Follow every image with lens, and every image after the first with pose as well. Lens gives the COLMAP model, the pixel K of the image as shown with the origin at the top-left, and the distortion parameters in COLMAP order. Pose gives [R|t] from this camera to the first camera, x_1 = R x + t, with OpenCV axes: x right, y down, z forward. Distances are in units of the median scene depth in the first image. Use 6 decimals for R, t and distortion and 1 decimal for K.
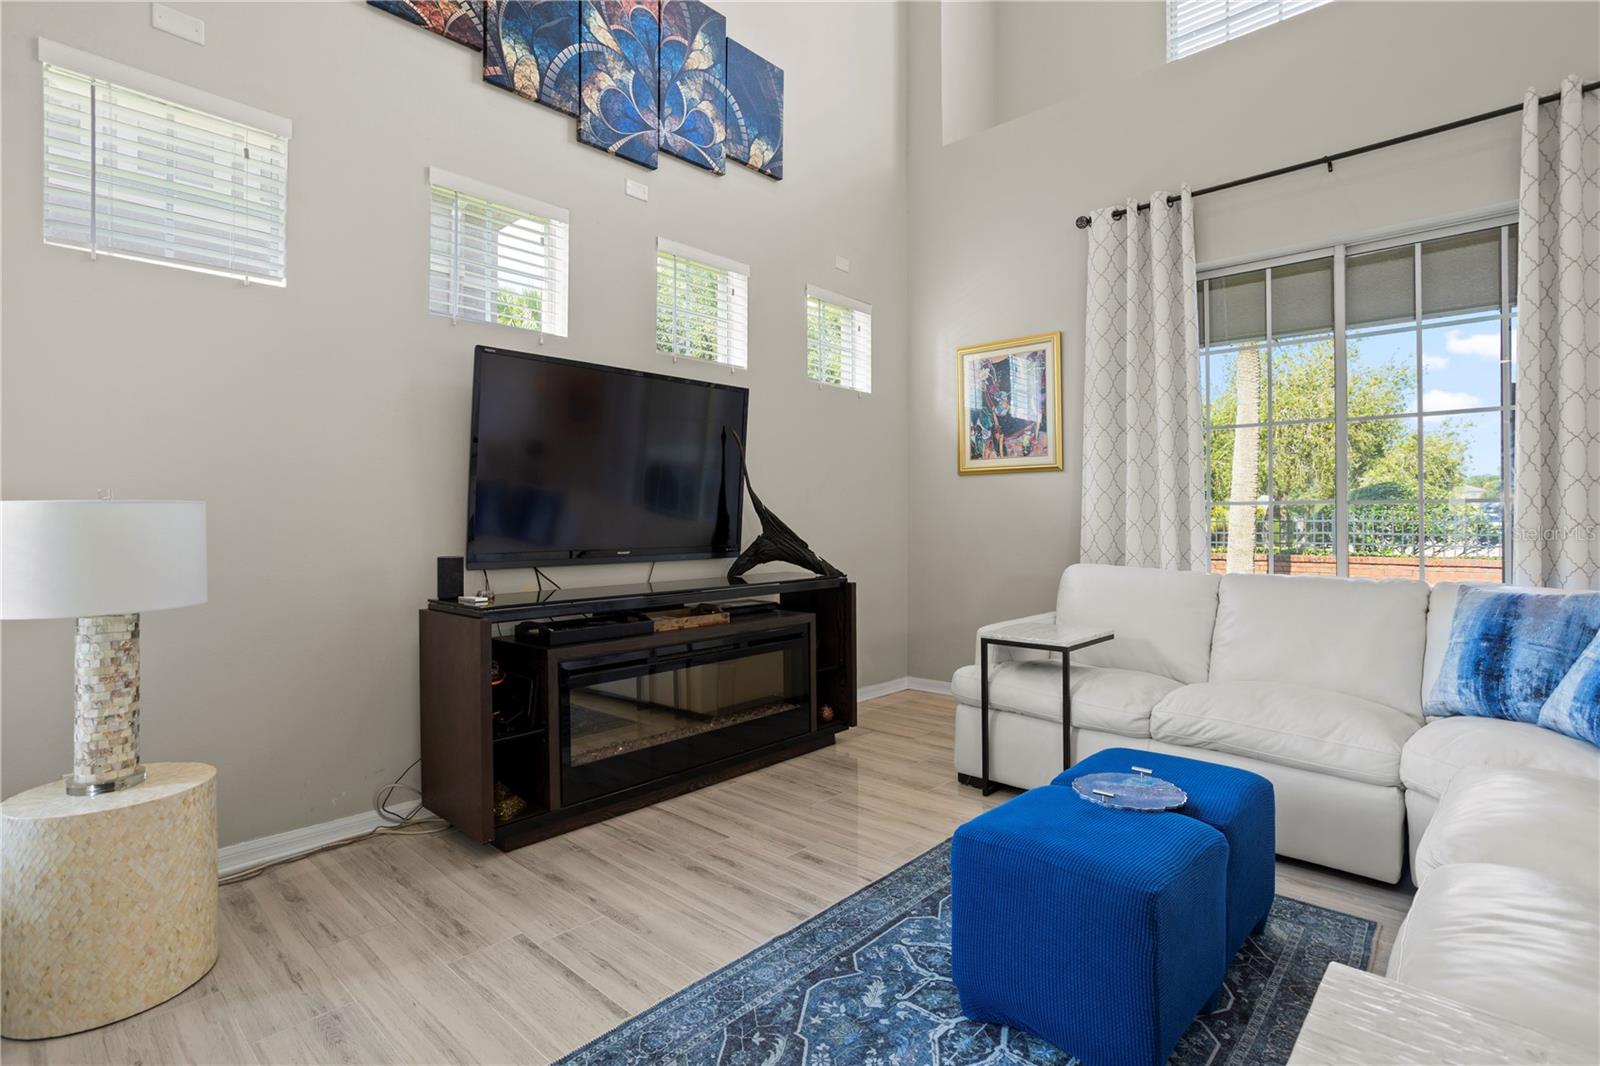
lens RADIAL K [[782.2, 0, 808.2], [0, 782.2, 514.9], [0, 0, 1]] dist [-0.053417, 0.027538]
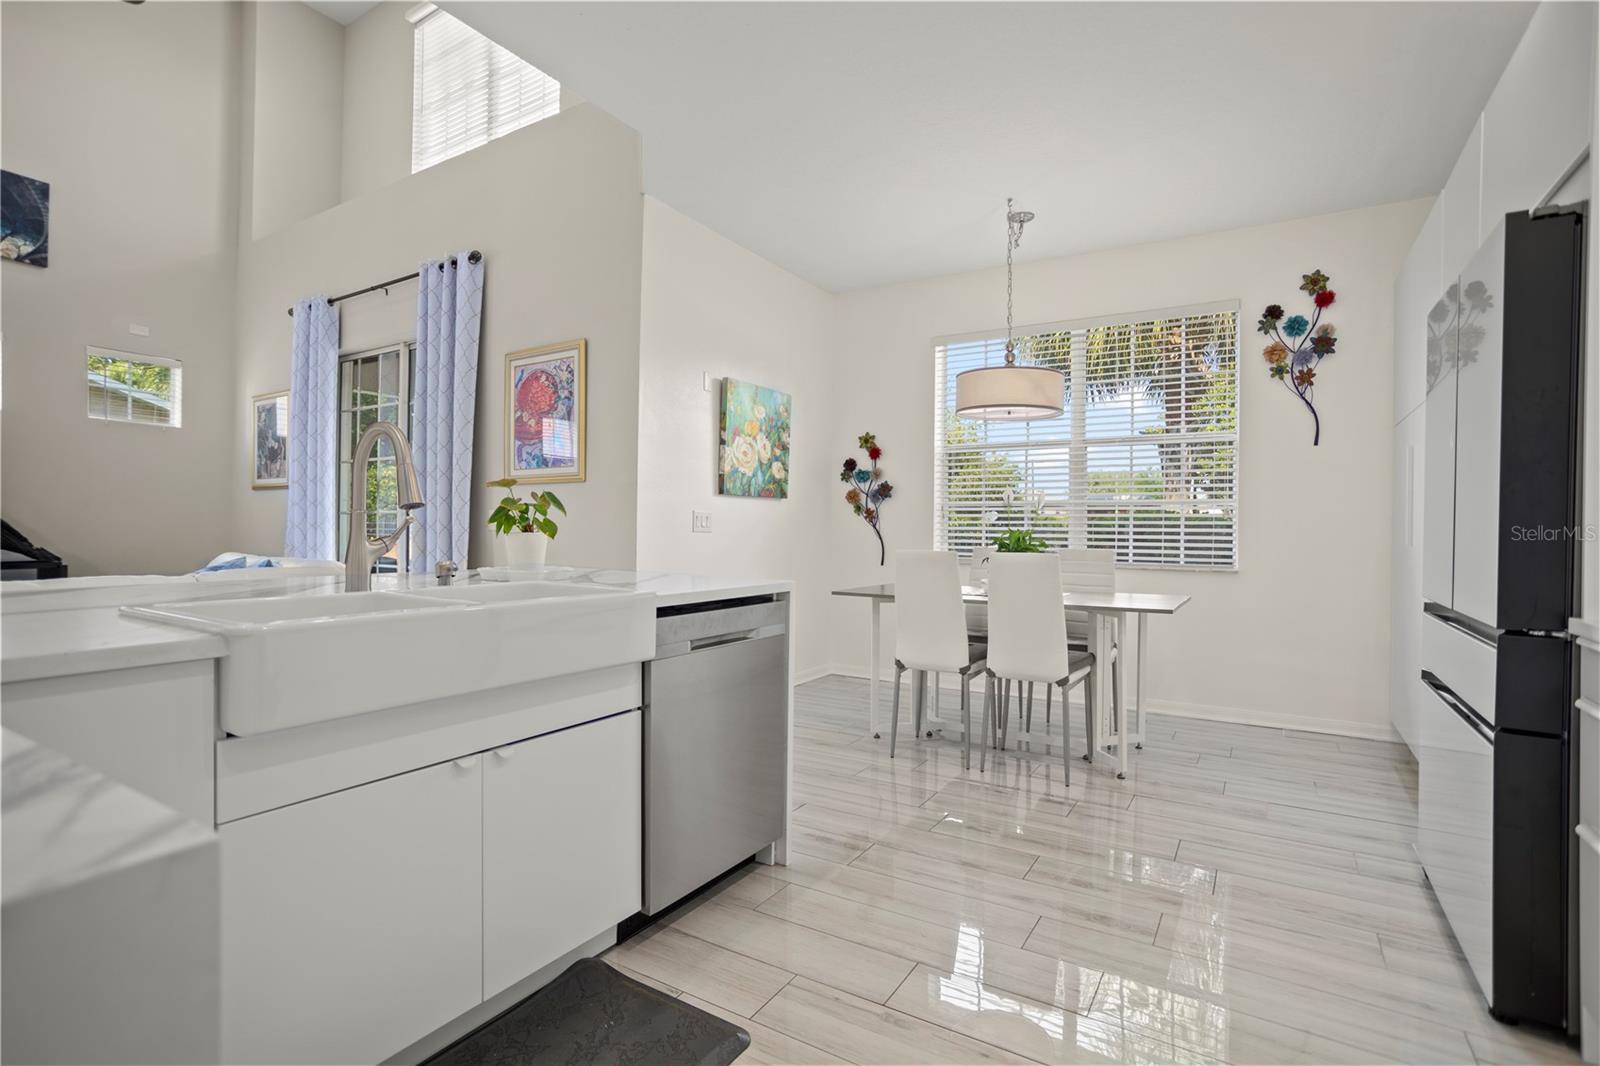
lens RADIAL K [[744.1, 0, 806.2], [0, 744.1, 530.1], [0, 0, 1]] dist [-0.017335, 0.003166]
pose [[0.981216, 0.011121, 0.192594, 1.263782], [-0.012673, 0.999896, 0.006829, -0.002959], [-0.192498, -0.009141, 0.981255, -0.622000]]
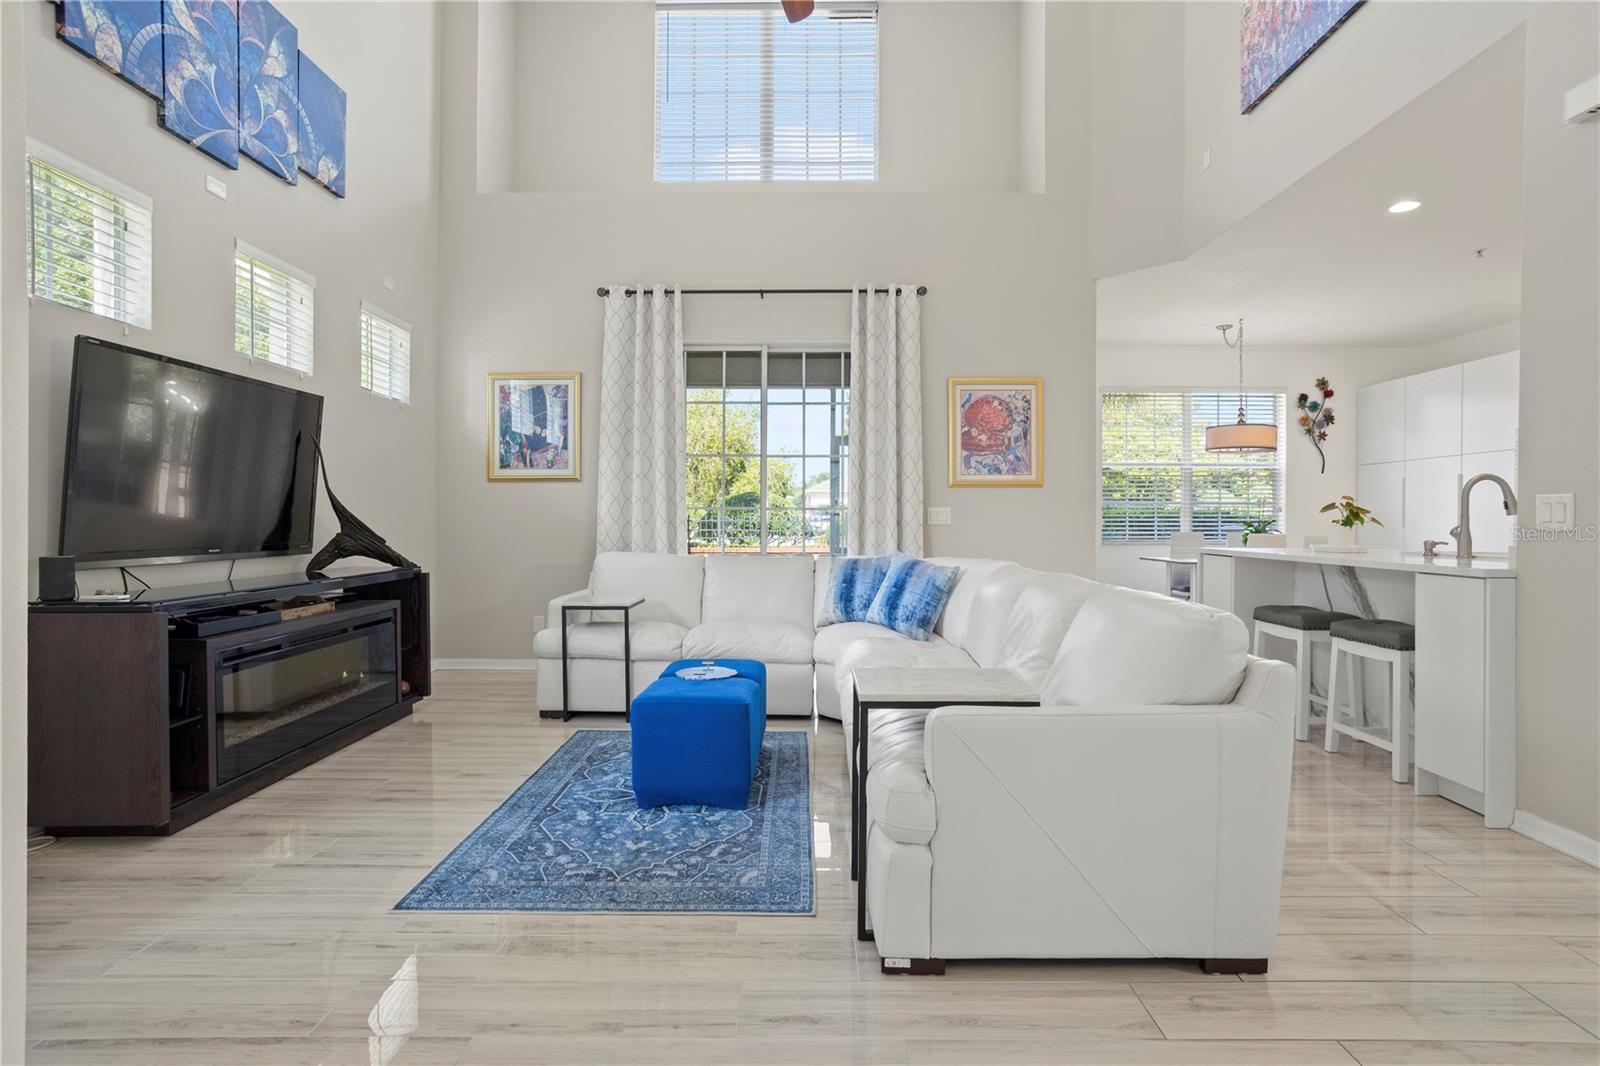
lens RADIAL K [[782.2, 0, 807.9], [0, 782.2, 527.3], [0, 0, 1]] dist [-0.053417, 0.027538]
pose [[0.737080, -0.003256, 0.675797, -0.341181], [-0.007788, 0.999881, 0.013312, -0.000750], [-0.675760, -0.015075, 0.736967, -0.258363]]
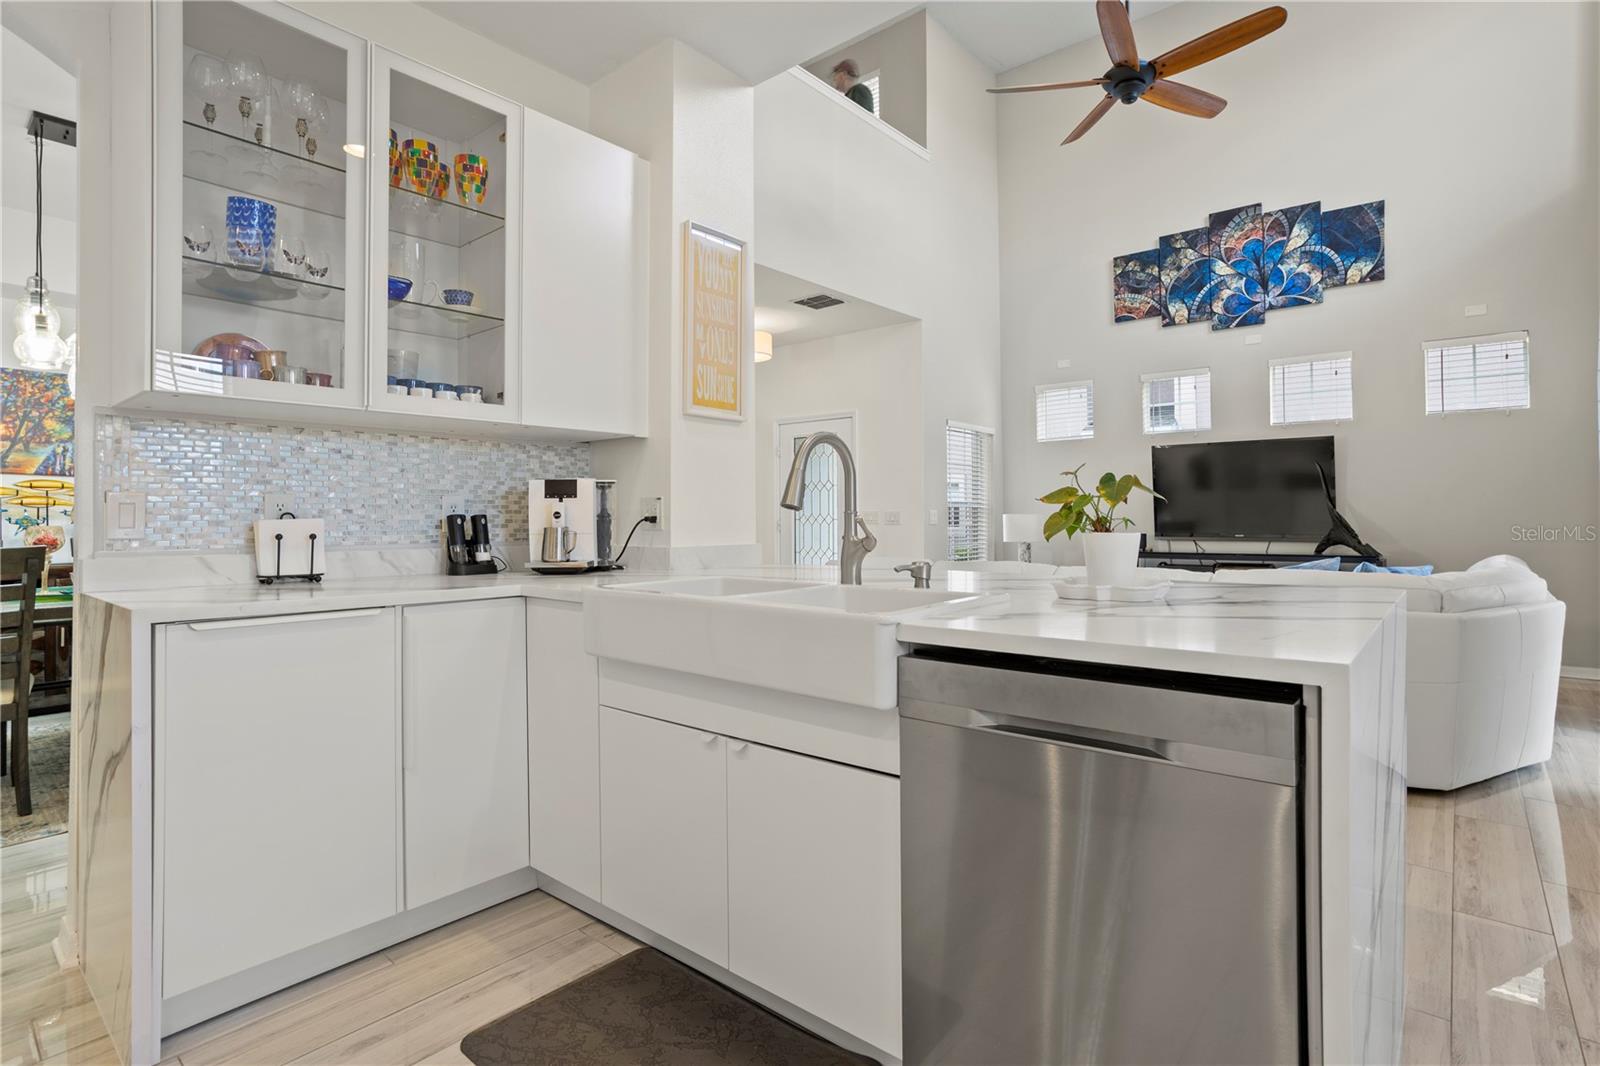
lens RADIAL K [[782.2, 0, 801.6], [0, 782.2, 508.9], [0, 0, 1]] dist [-0.053417, 0.027538]
pose [[0.046114, -0.010967, -0.998876, 1.630239], [0.009117, 0.999903, -0.010557, -0.006506], [0.998895, -0.008620, 0.046209, -0.170006]]
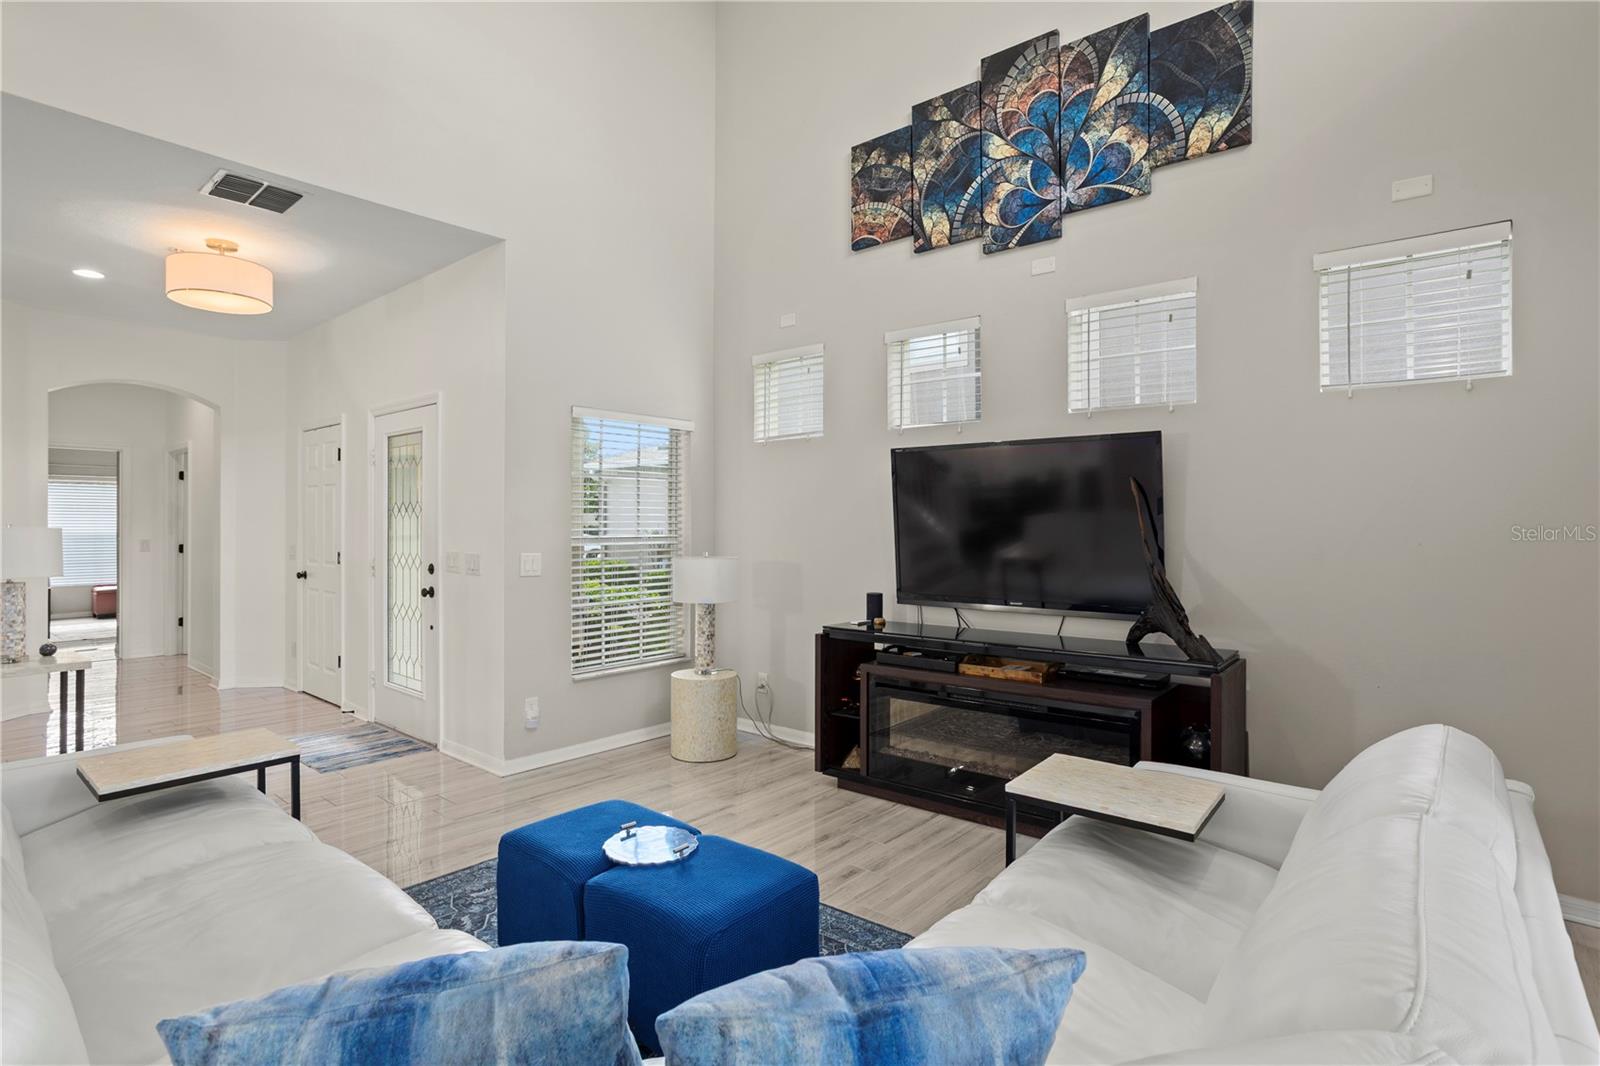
lens RADIAL K [[782.2, 0, 805.7], [0, 782.2, 527.4], [0, 0, 1]] dist [-0.053417, 0.027538]
pose [[0.054981, 0.003388, -0.998482, 0.870559], [0.002913, 0.999989, 0.003554, -0.066362], [0.998483, -0.003103, 0.054971, 0.641635]]
